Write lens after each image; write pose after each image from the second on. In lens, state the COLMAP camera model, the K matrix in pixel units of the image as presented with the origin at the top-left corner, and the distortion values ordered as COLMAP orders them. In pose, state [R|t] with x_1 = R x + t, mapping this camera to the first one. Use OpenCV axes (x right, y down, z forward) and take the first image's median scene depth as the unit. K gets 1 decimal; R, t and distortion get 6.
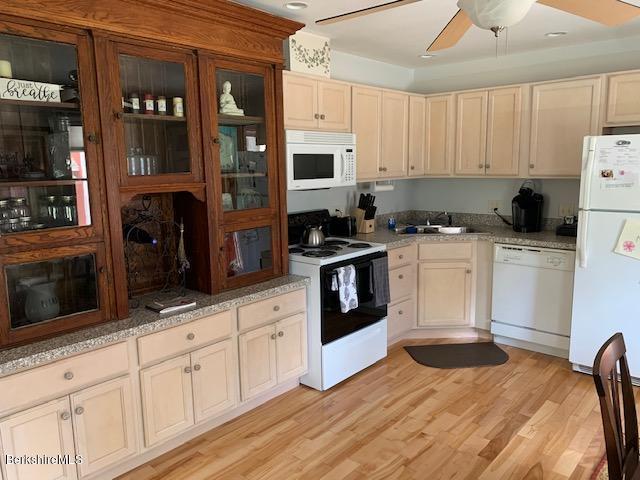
lens RADIAL K [[478.1, 0, 320.0], [0, 478.1, 240.0], [0, 0, 1]] dist [0.020185, -0.044776]
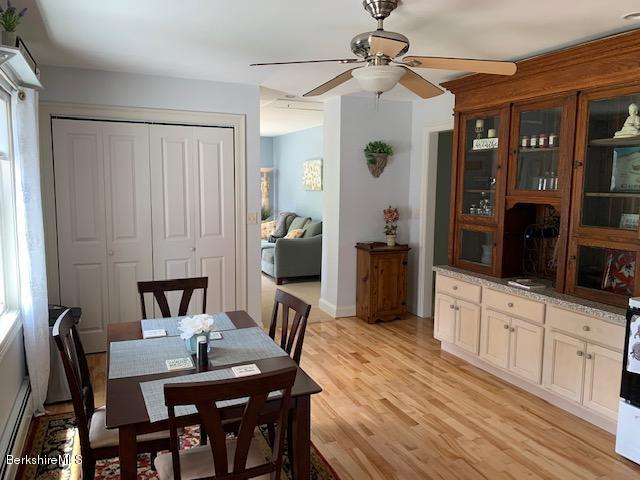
lens RADIAL K [[478.1, 0, 320.0], [0, 478.1, 240.0], [0, 0, 1]] dist [0.020185, -0.044776]
pose [[-0.392847, 0.132417, -0.910020, 1.159320], [-0.145493, 0.968165, 0.203686, -0.181185], [0.908021, 0.212419, -0.361075, 0.924019]]
